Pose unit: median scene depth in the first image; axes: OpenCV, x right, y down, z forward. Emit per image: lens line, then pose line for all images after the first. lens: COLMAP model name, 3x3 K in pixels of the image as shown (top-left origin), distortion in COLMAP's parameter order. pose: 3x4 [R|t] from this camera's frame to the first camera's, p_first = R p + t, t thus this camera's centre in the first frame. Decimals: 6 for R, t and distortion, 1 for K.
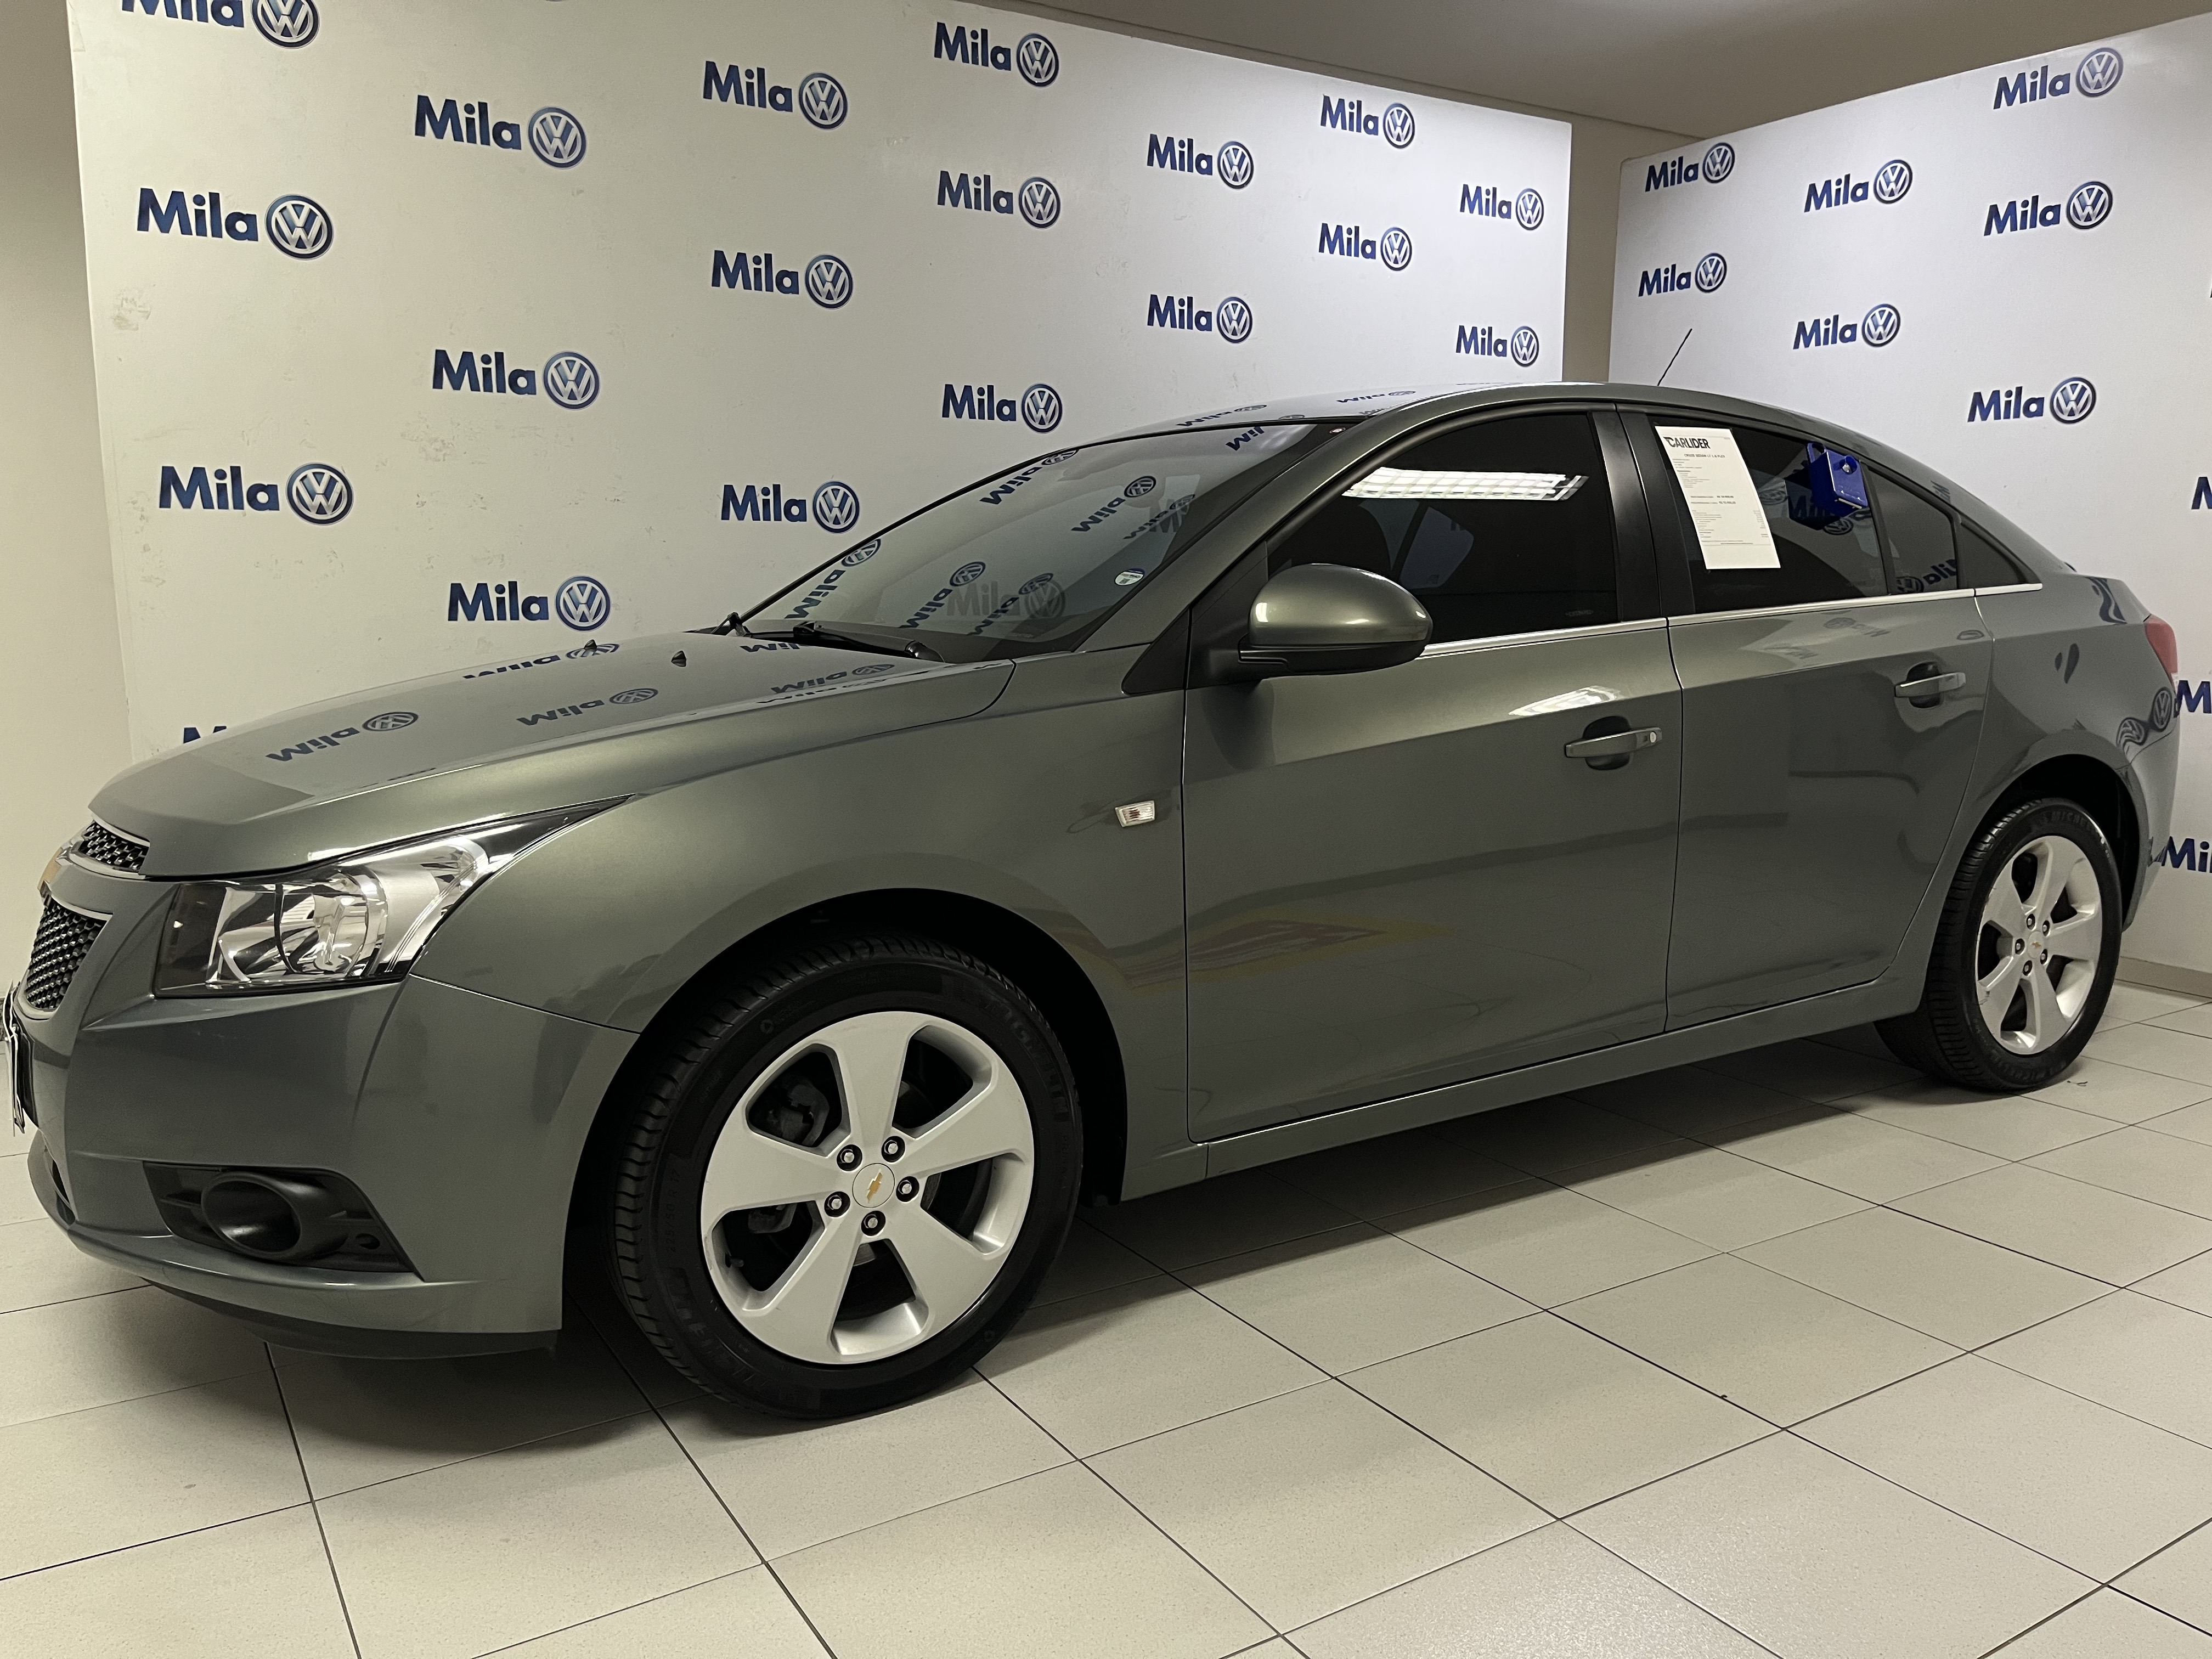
lens RADIAL K [[1703.5, 0, 1121.7], [0, 1703.5, 837.6], [0, 0, 1]] dist [0.056294, -0.071565]
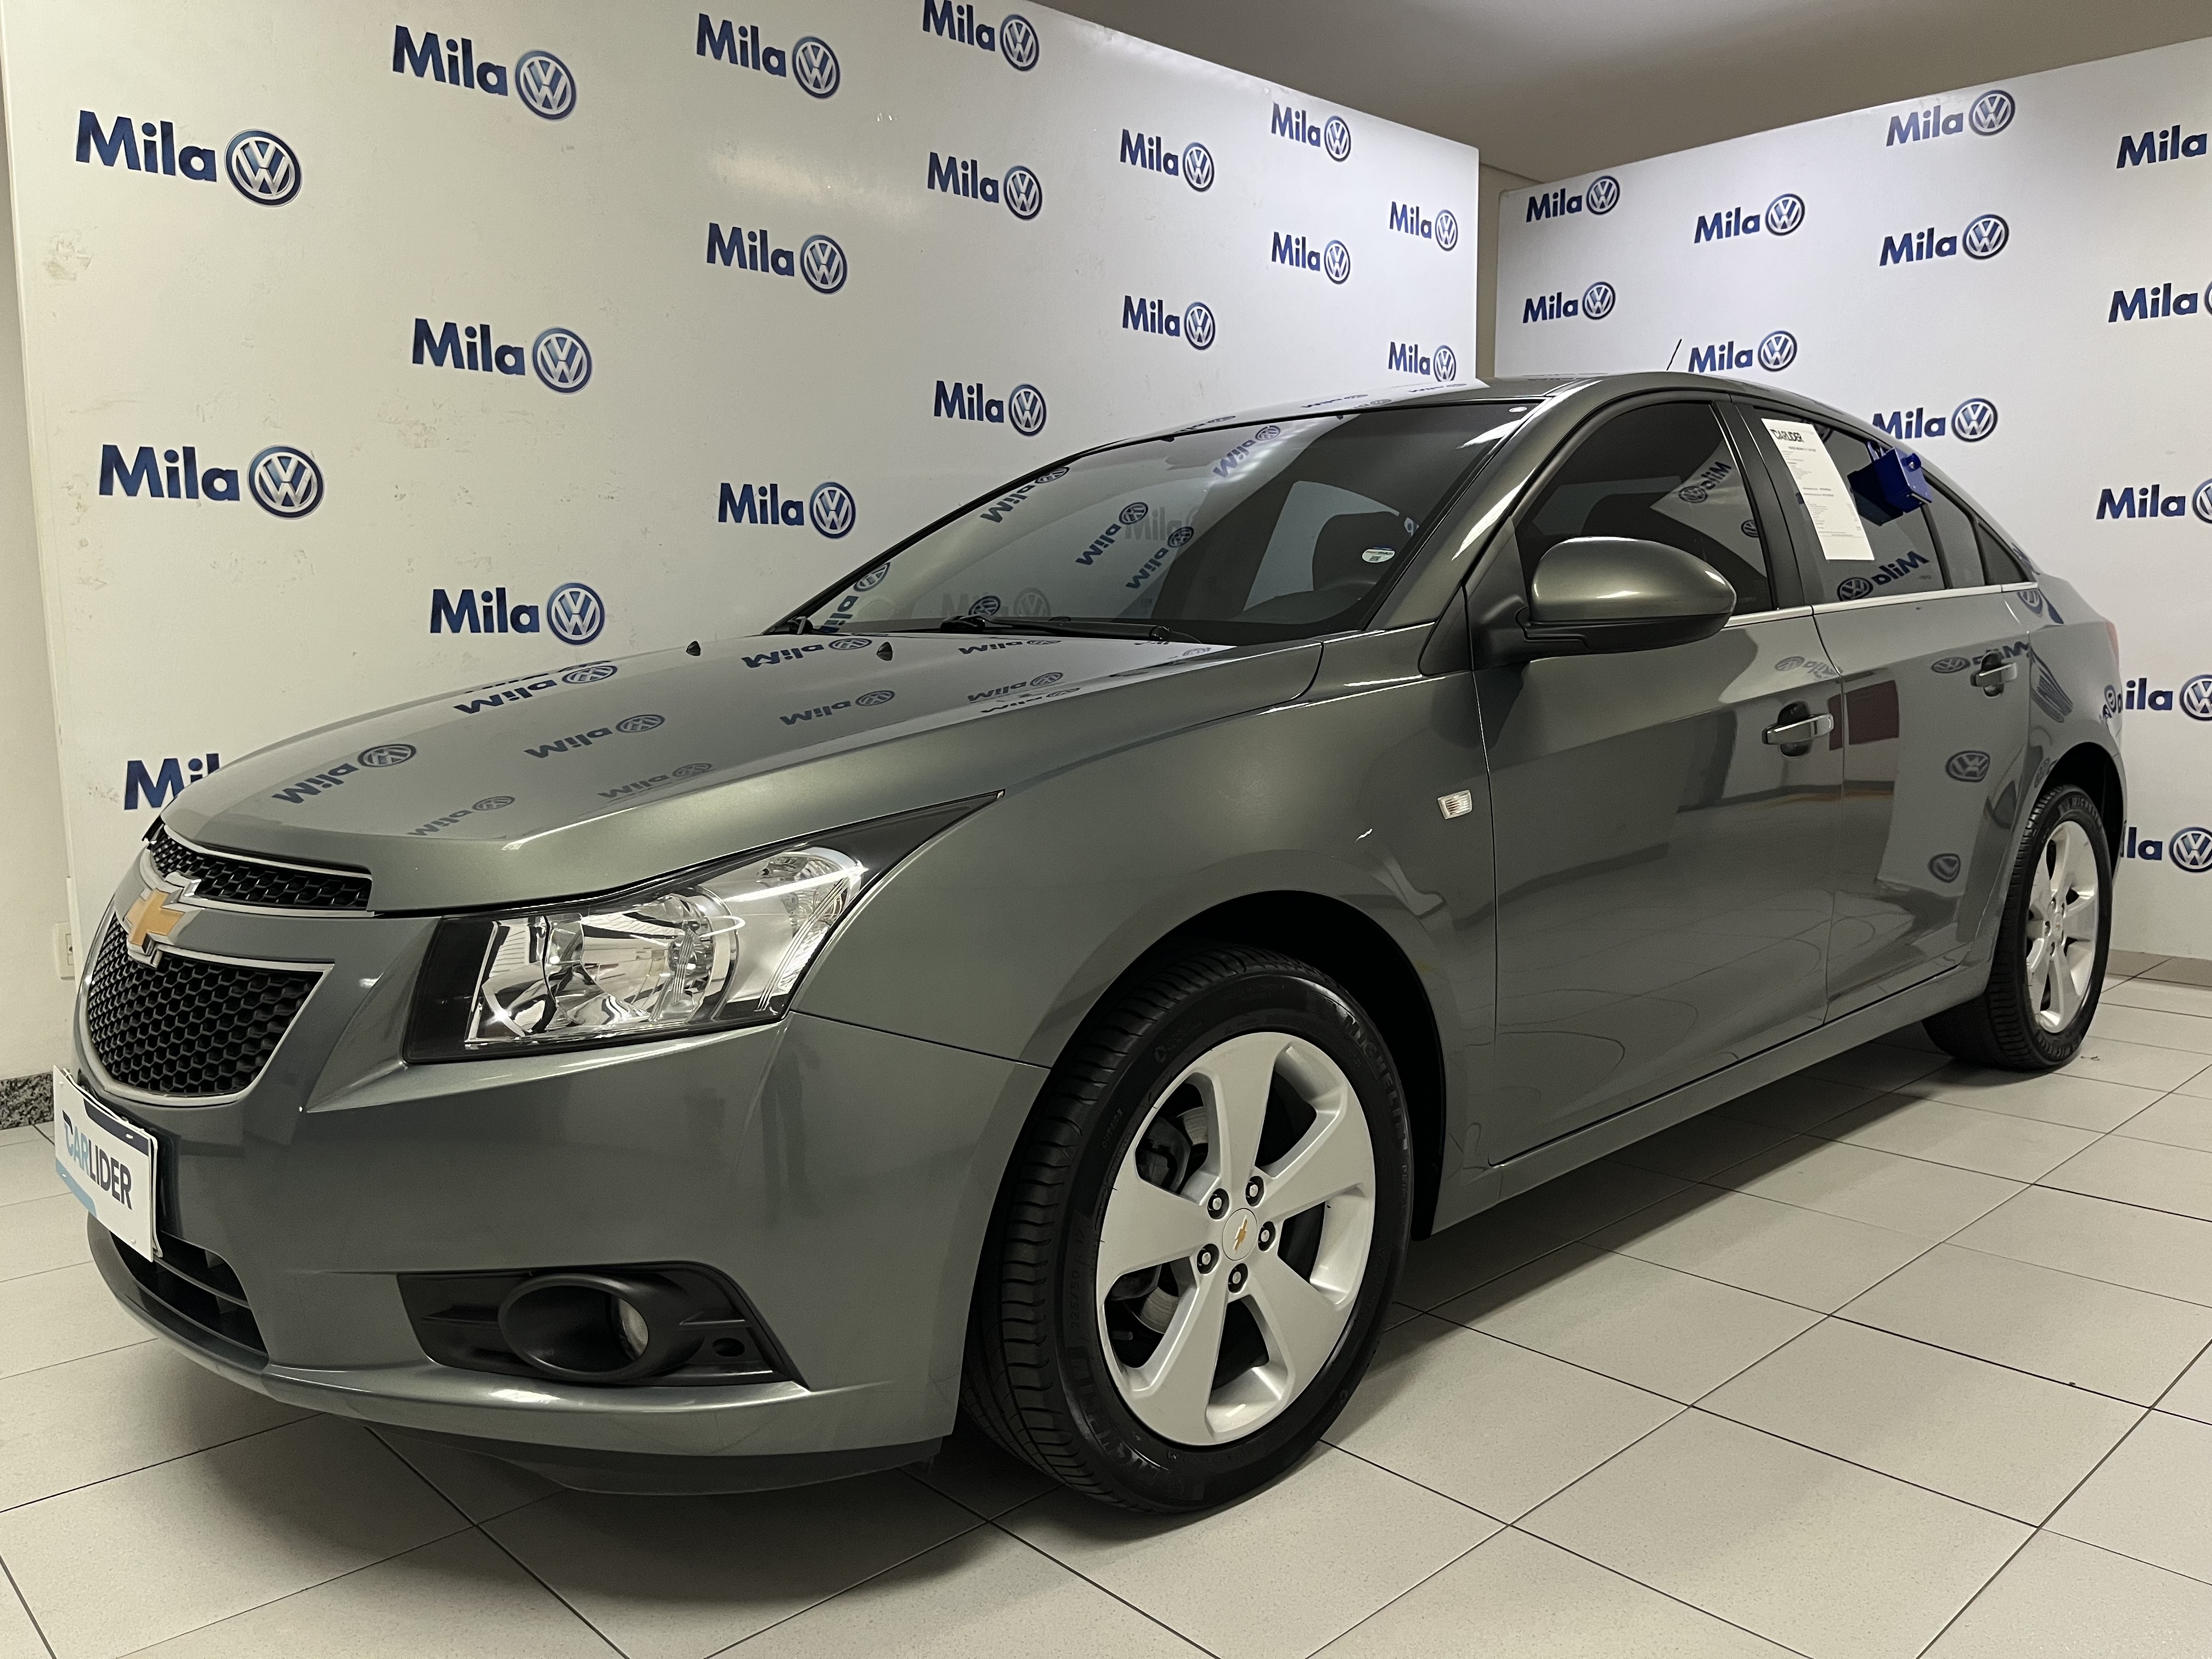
lens RADIAL K [[1703.5, 0, 1171.3], [0, 1703.5, 839.3], [0, 0, 1]] dist [0.056294, -0.071565]
pose [[0.979901, -0.034747, 0.196433, -0.202306], [0.039992, 0.998940, -0.022796, 0.012067], [-0.195433, 0.030194, 0.980252, 0.084734]]
